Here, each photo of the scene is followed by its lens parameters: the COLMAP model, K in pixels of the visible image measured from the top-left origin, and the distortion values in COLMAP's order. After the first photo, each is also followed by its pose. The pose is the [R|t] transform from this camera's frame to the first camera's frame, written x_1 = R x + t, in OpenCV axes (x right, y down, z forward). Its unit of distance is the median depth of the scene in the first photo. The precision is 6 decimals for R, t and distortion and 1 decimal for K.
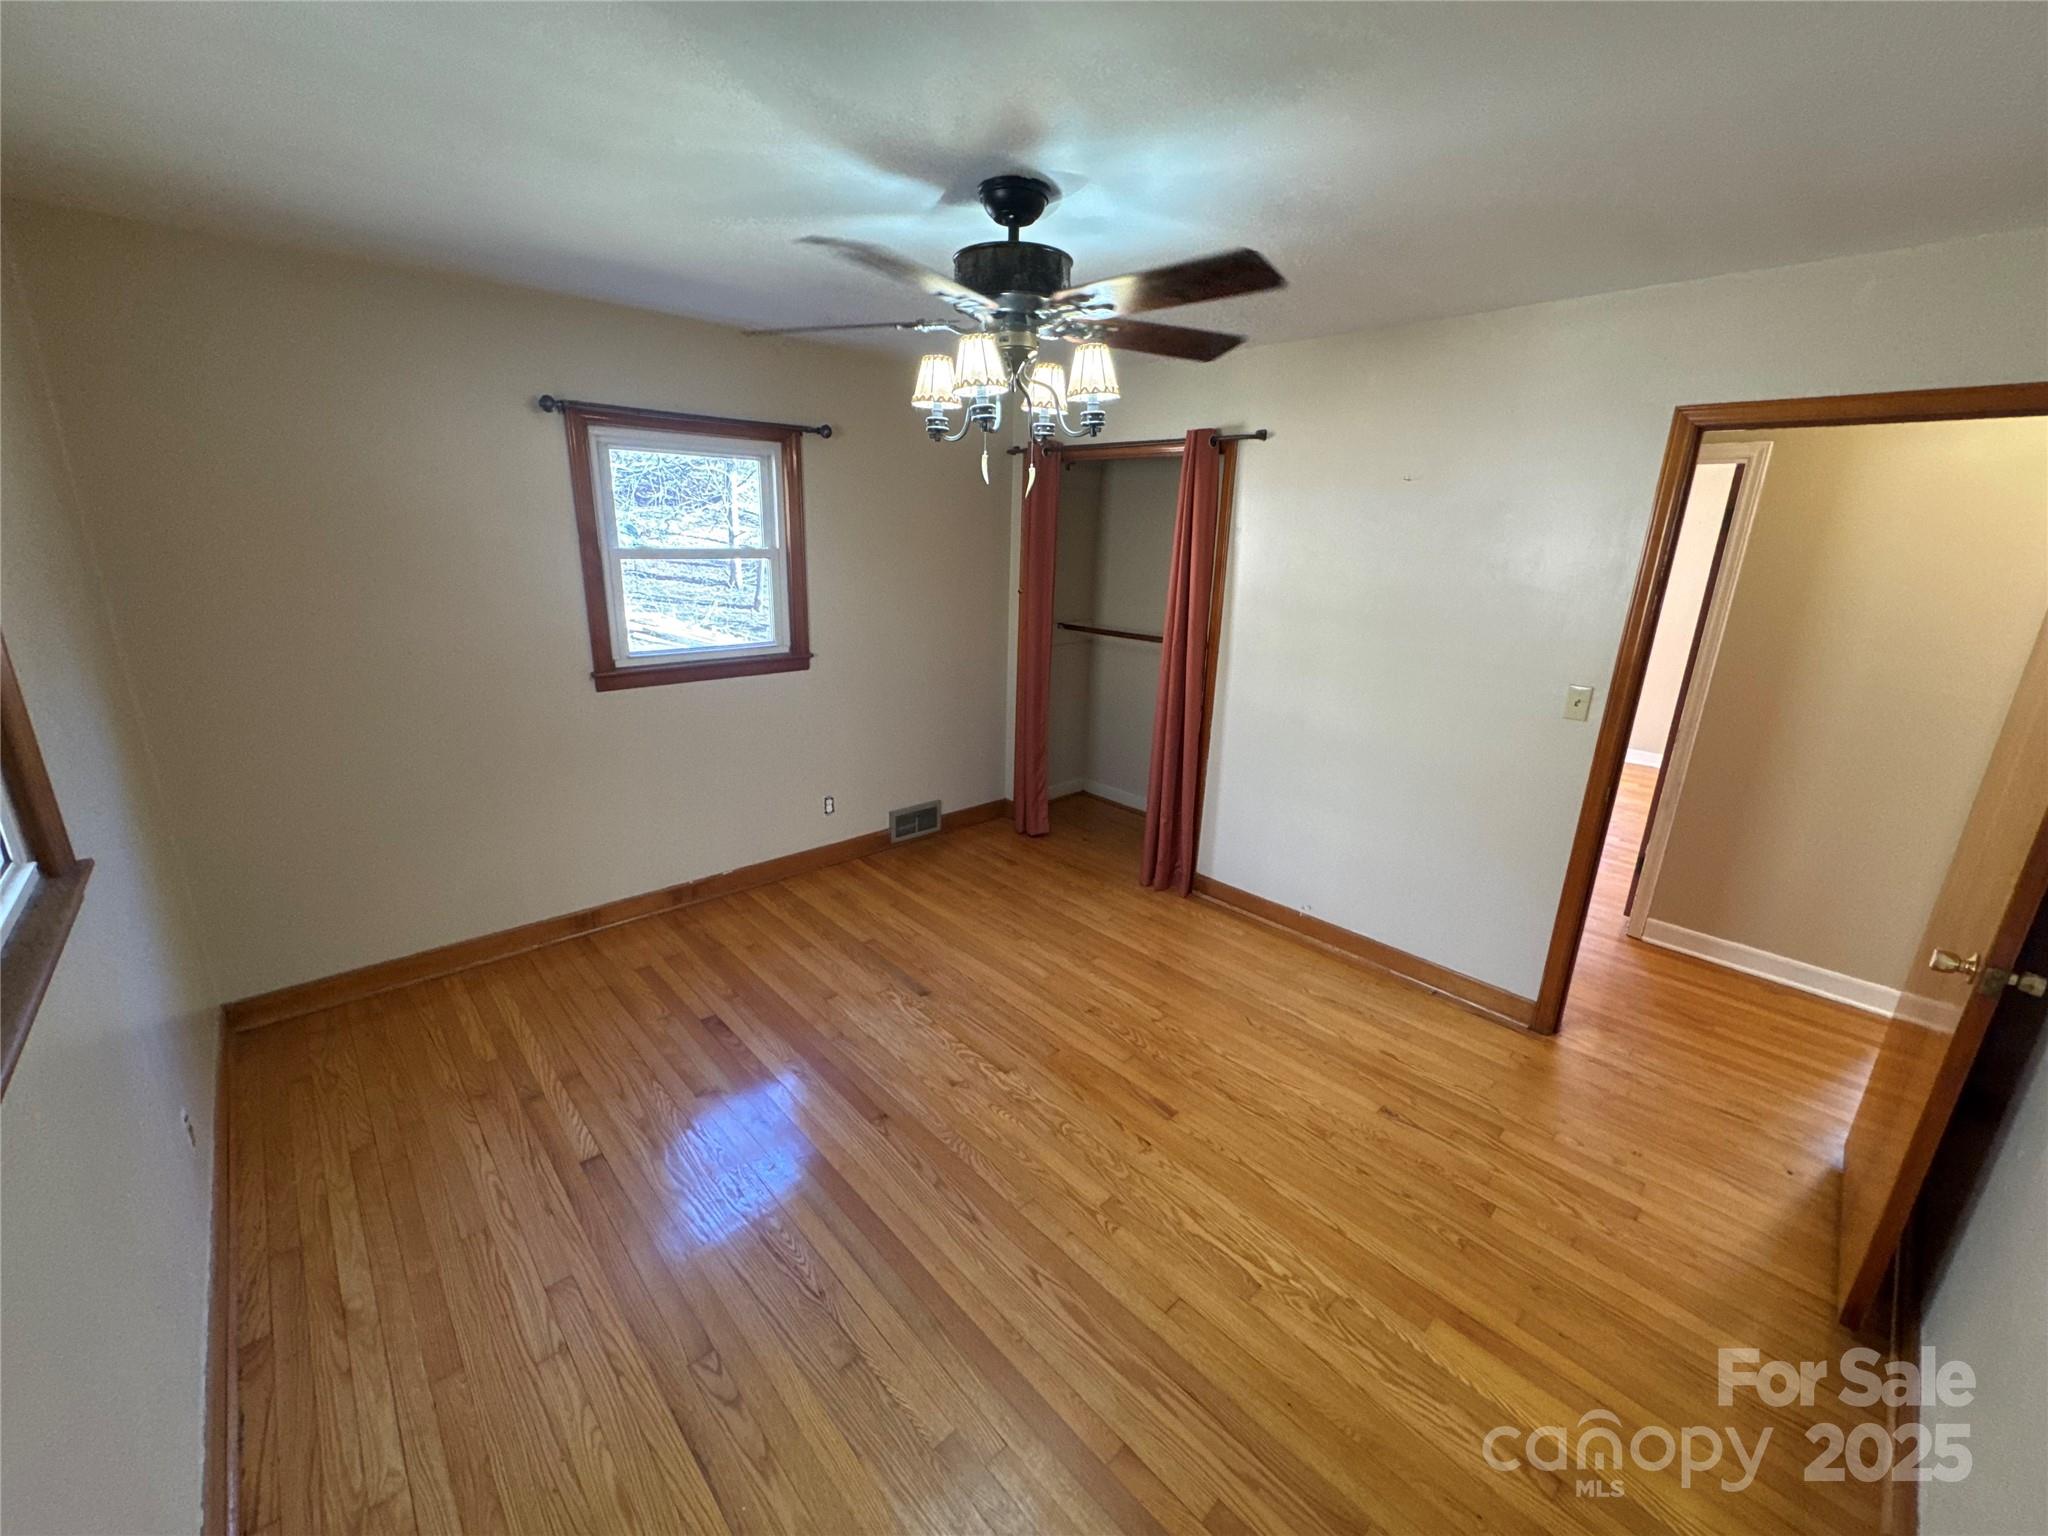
lens RADIAL K [[812.7, 0, 1022.5], [0, 812.7, 767.3], [0, 0, 1]] dist [-0.003398, 0.000279]
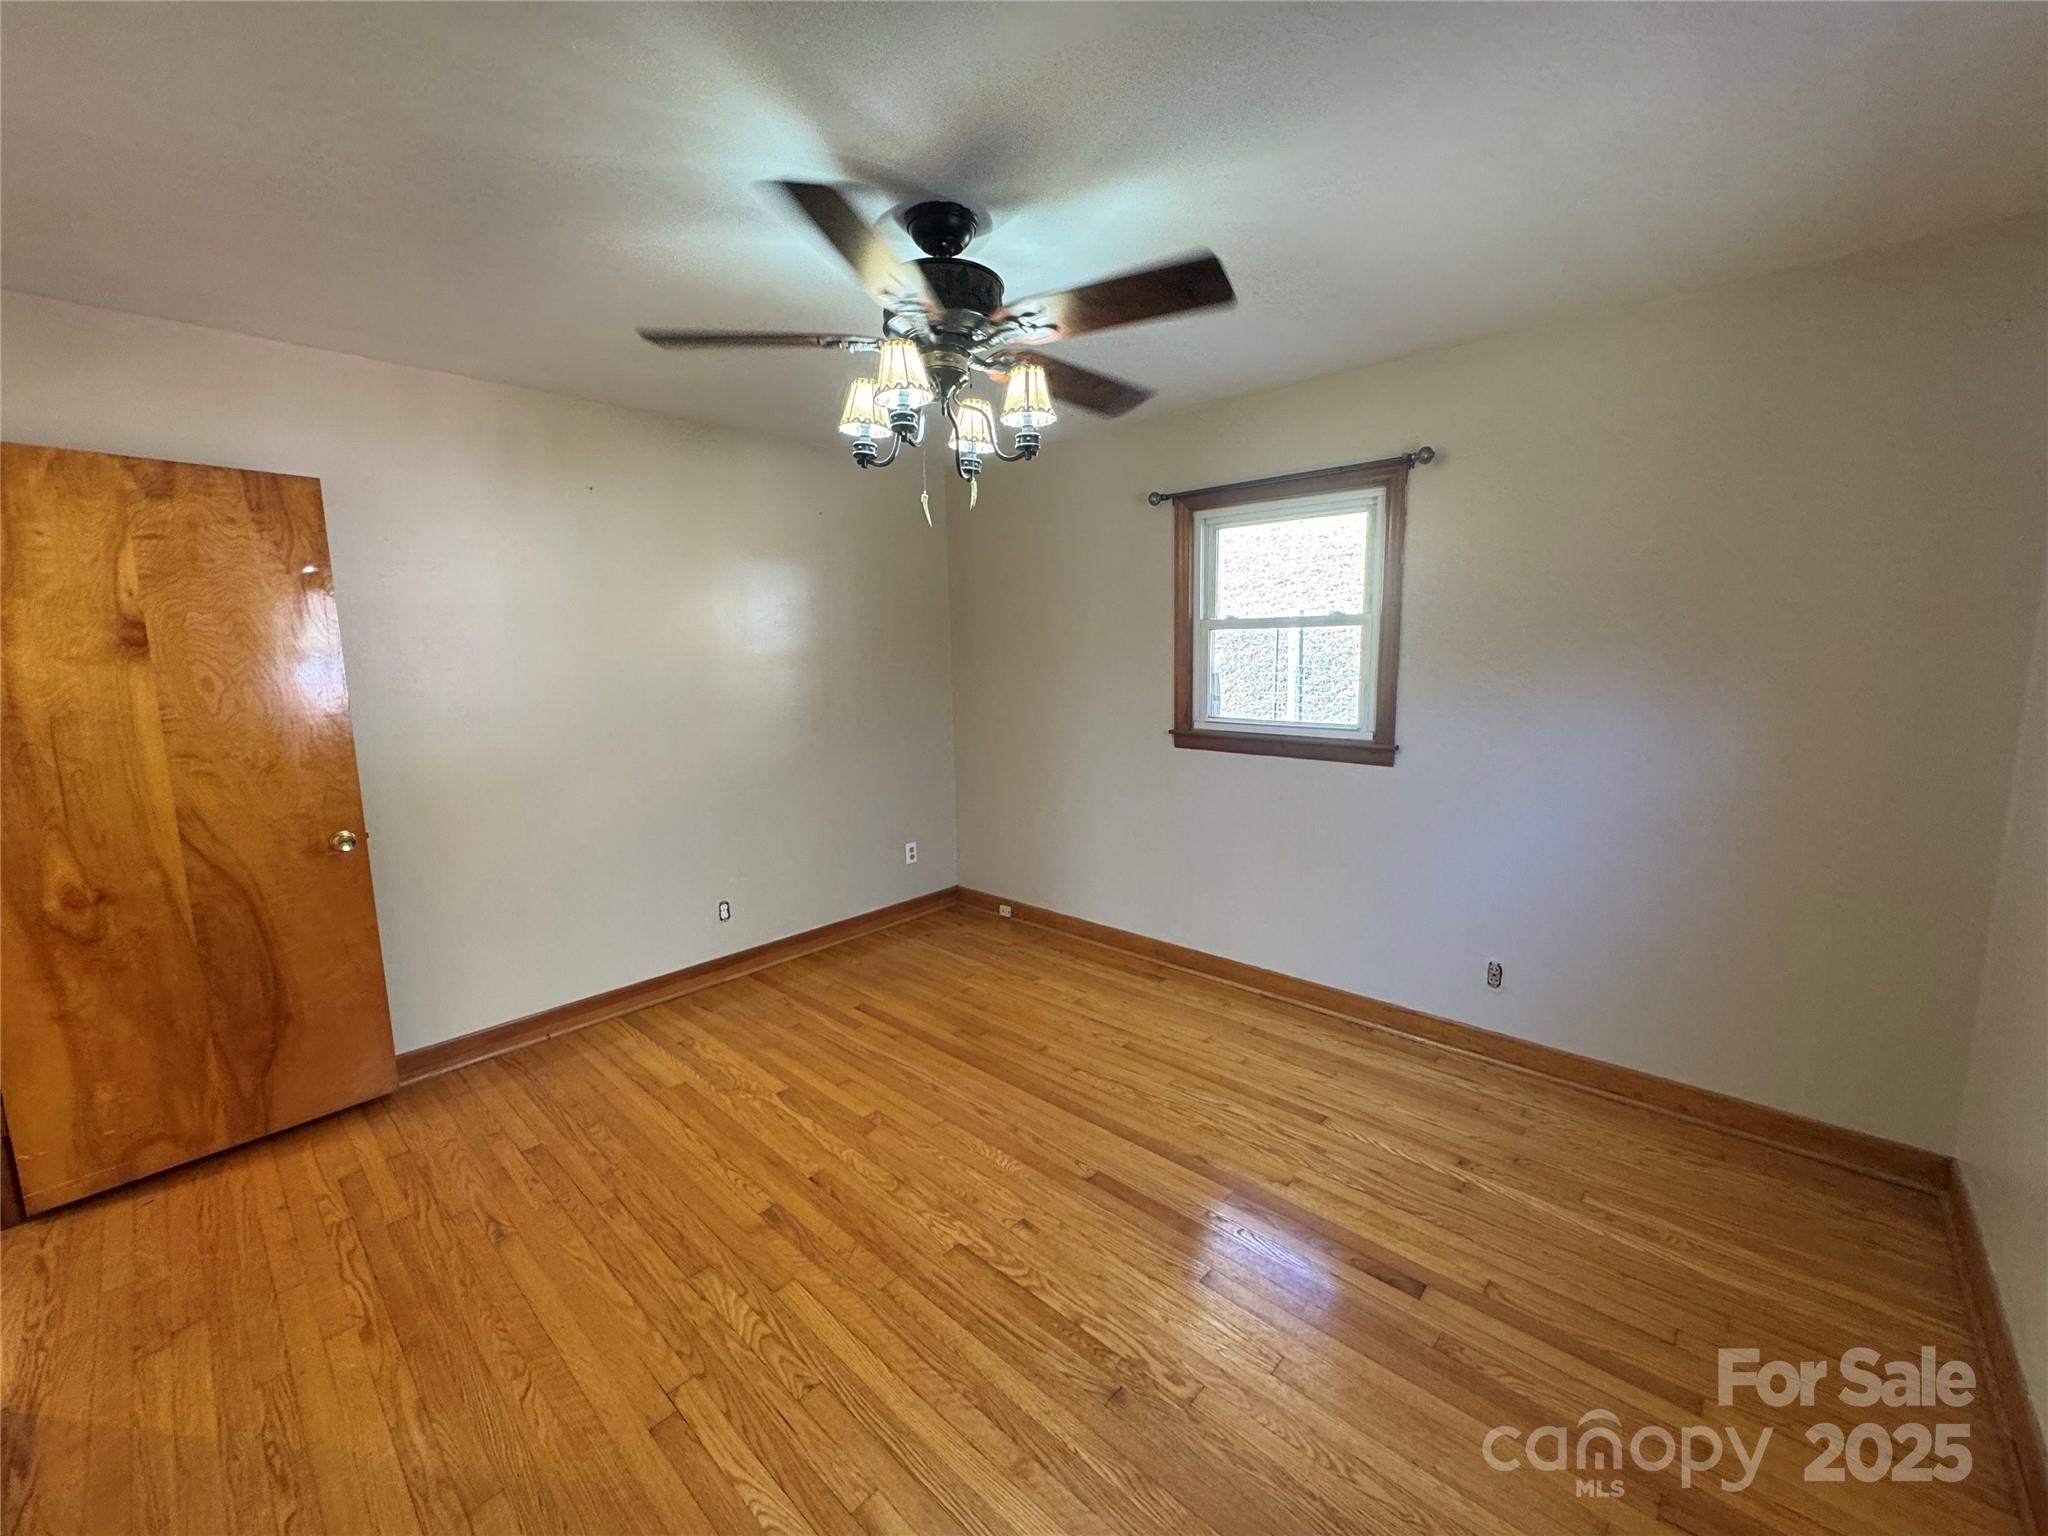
lens RADIAL K [[812.7, 0, 1026.4], [0, 812.7, 765.9], [0, 0, 1]] dist [-0.003398, 0.000279]
pose [[-0.996753, 0.001276, -0.080512, -0.023832], [-0.032455, 0.908694, 0.416199, -0.378082], [0.073691, 0.417460, -0.905702, 1.588298]]
